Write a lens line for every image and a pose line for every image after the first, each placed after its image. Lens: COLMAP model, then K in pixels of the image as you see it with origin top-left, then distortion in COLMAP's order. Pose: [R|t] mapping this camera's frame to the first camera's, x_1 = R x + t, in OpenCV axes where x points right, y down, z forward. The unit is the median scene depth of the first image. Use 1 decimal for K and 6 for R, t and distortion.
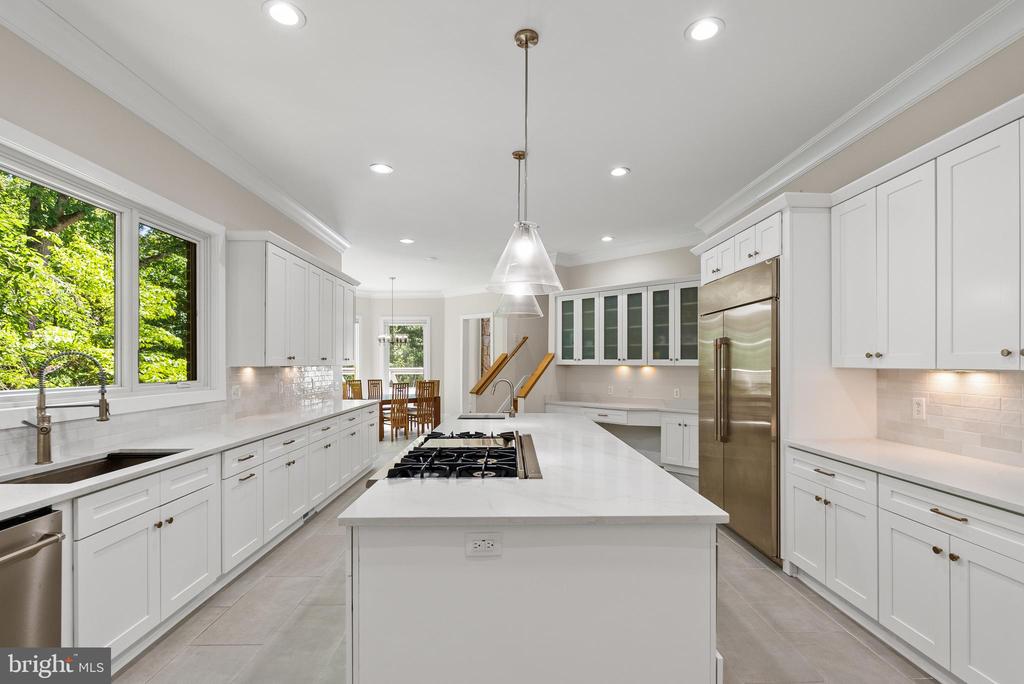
lens RADIAL K [[459.4, 0, 511.5], [0, 459.4, 359.1], [0, 0, 1]] dist [-0.009513, 0.001611]
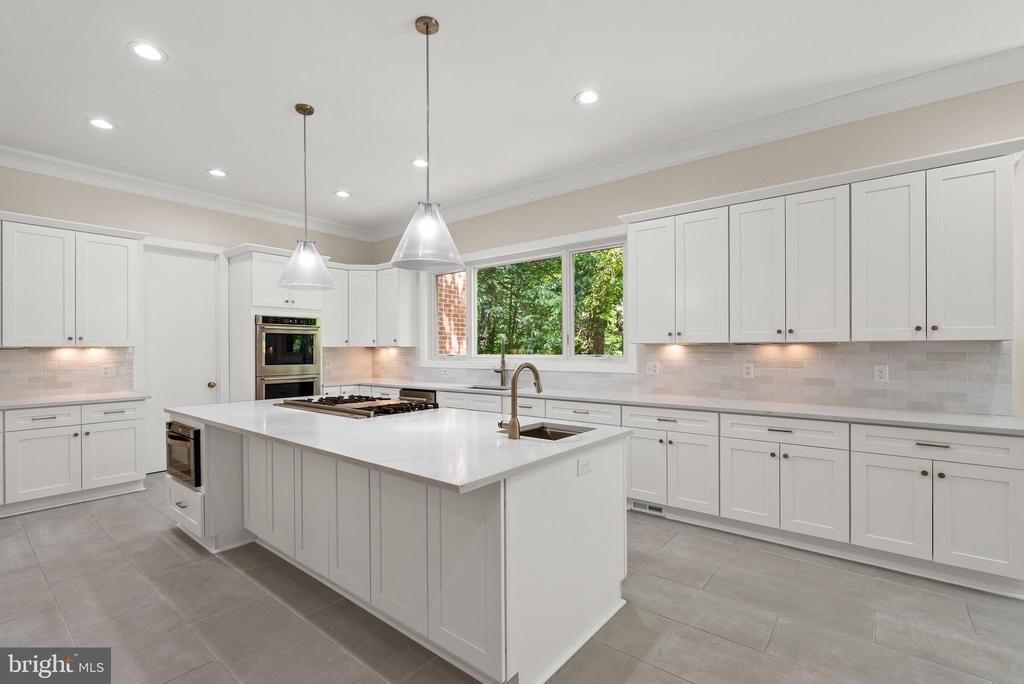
lens RADIAL K [[459.4, 0, 527.6], [0, 459.4, 351.1], [0, 0, 1]] dist [-0.009513, 0.001611]
pose [[-0.626904, 0.008194, -0.779053, 0.431484], [0.010716, 0.999941, 0.001894, 0.027947], [0.779023, -0.007161, -0.626955, 1.484049]]
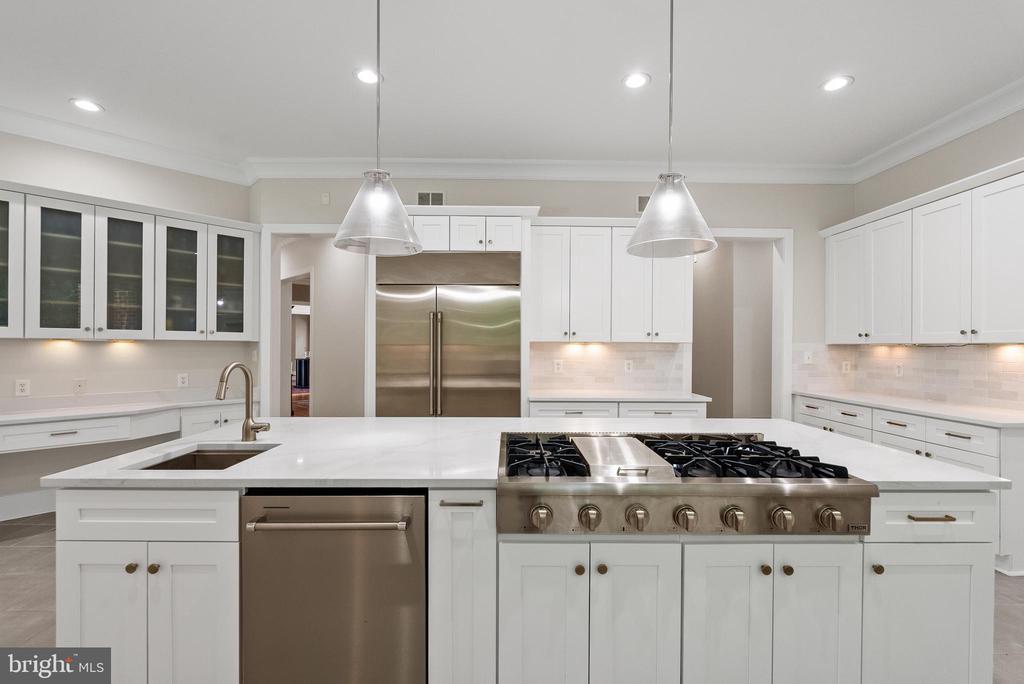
lens RADIAL K [[459.4, 0, 521.2], [0, 459.4, 344.8], [0, 0, 1]] dist [-0.009513, 0.001611]
pose [[0.003257, 0.000570, 0.999995, -0.533270], [-0.013574, 0.999908, -0.000526, 0.022511], [-0.999903, -0.013572, 0.003264, 0.786635]]
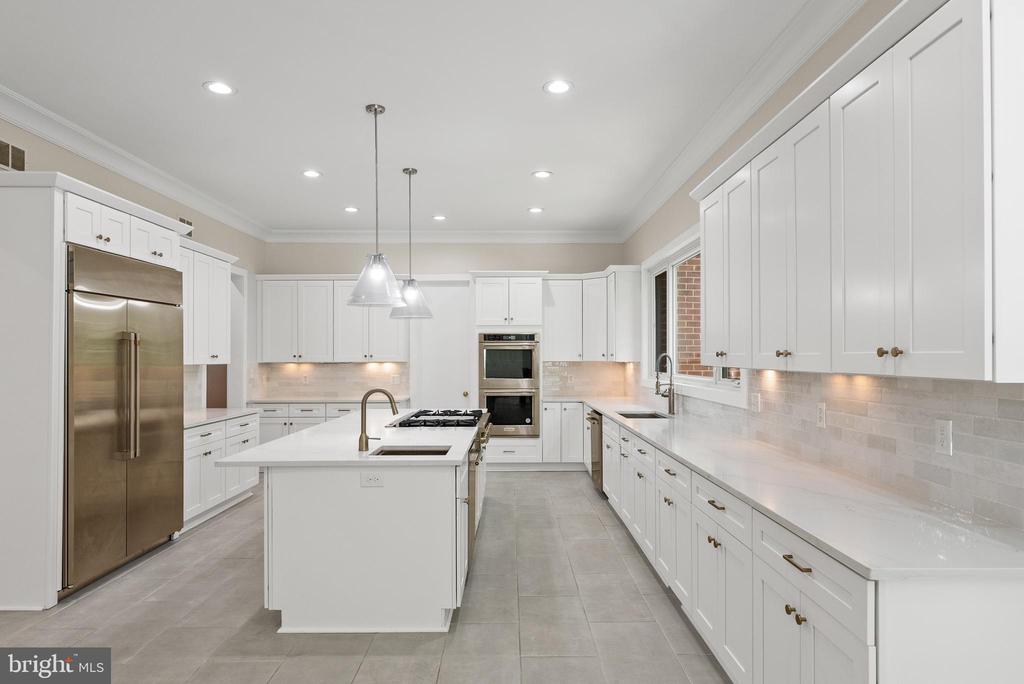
lens RADIAL K [[621.4, 0, 521.2], [0, 621.4, 348.9], [0, 0, 1]] dist [-0.008901, -0.000151]
pose [[-0.999990, 0.002601, -0.003602, -0.230915], [0.002666, 0.999832, -0.018156, 0.004568], [0.003554, -0.018165, -0.999829, 2.042032]]
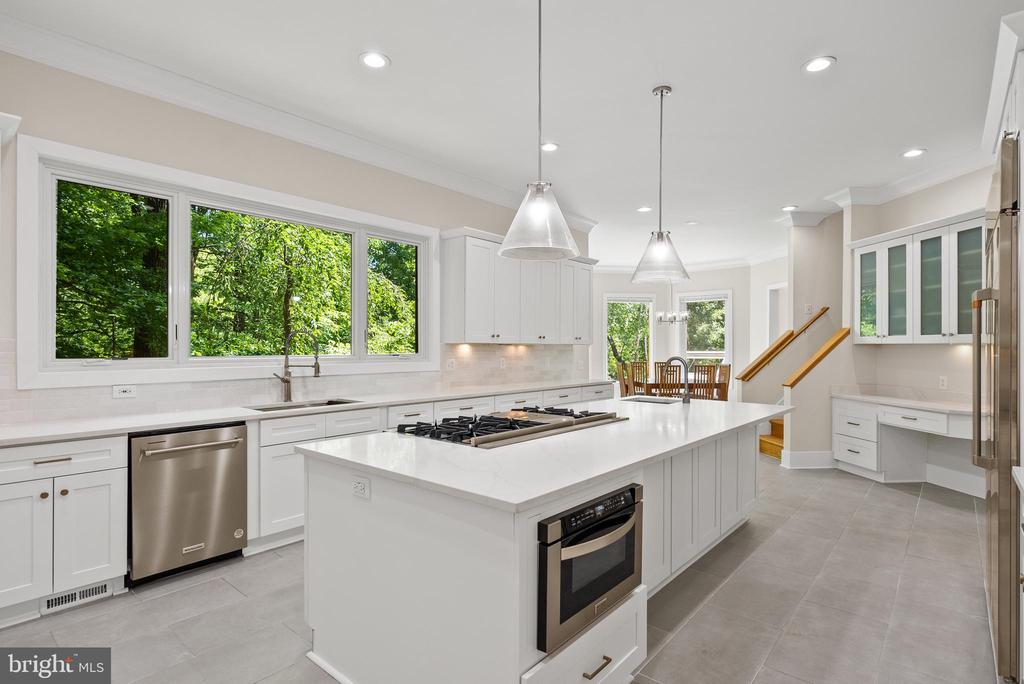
lens RADIAL K [[507.8, 0, 525.9], [0, 507.8, 338.3], [0, 0, 1]] dist [0.009142, 0.000806]
pose [[0.759046, -0.011406, -0.650937, 0.426654], [0.004455, 0.999914, -0.012325, 0.020667], [0.651022, 0.006455, 0.759032, 0.120261]]
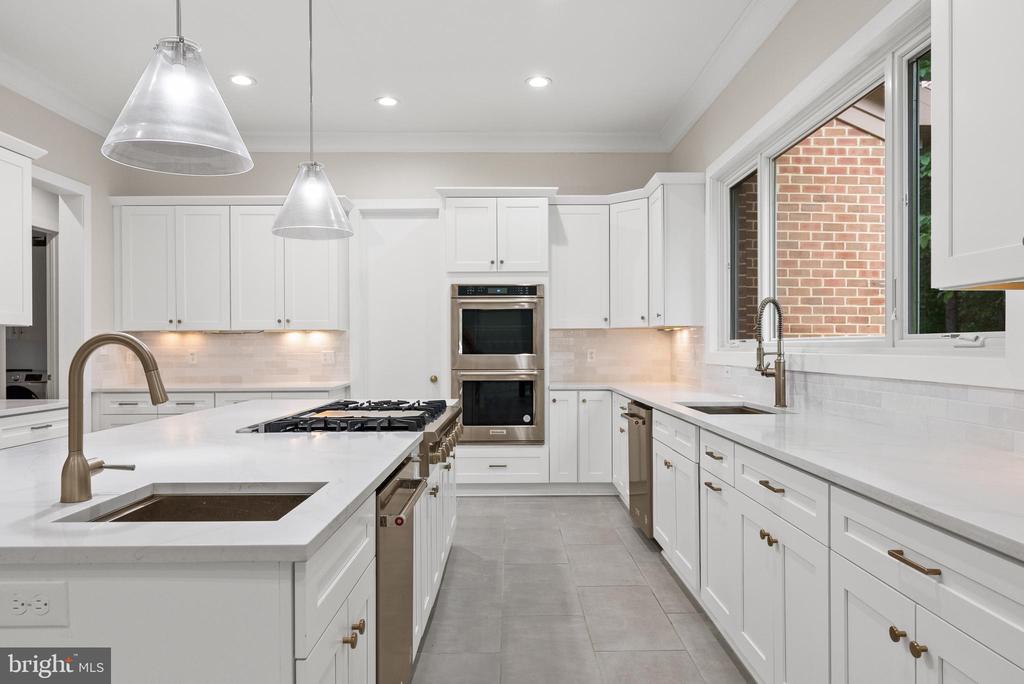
lens RADIAL K [[696.4, 0, 513.3], [0, 696.4, 351.4], [0, 0, 1]] dist [-0.008966, 0.001512]
pose [[-0.999928, 0.006530, 0.010033, -0.245778], [0.006544, 0.999978, 0.001282, 0.056531], [-0.010025, 0.001347, -0.999949, 1.497110]]
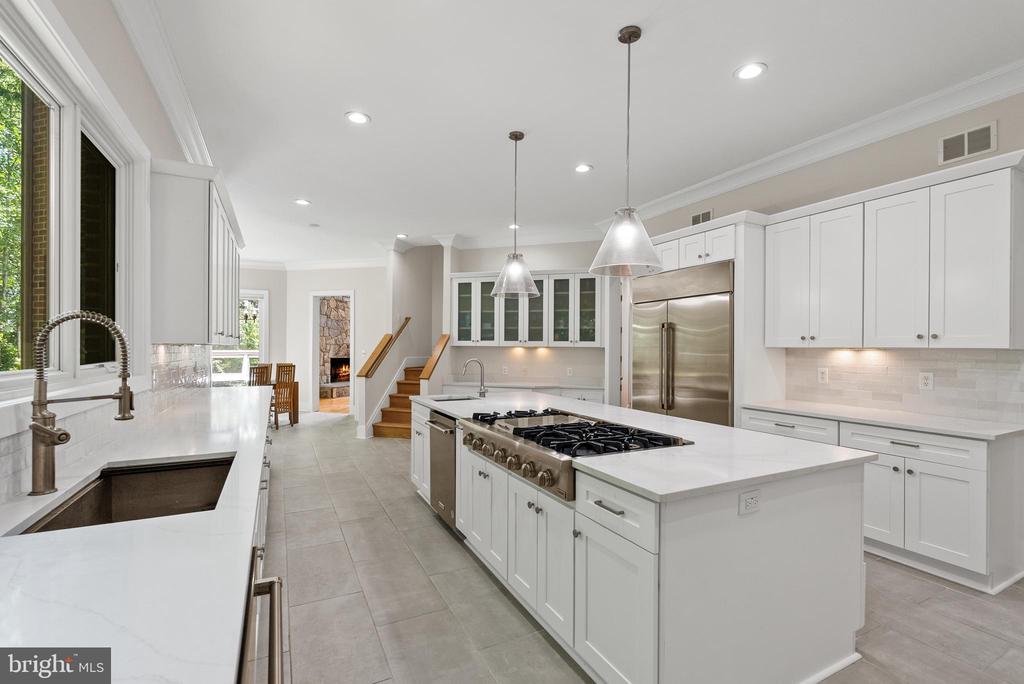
lens RADIAL K [[459.4, 0, 502.6], [0, 459.4, 341.6], [0, 0, 1]] dist [-0.009513, 0.001611]
pose [[0.905662, 0.010150, 0.423880, -0.420928], [-0.008925, 0.999948, -0.004876, 0.011986], [-0.423907, 0.000633, 0.905705, 0.096880]]
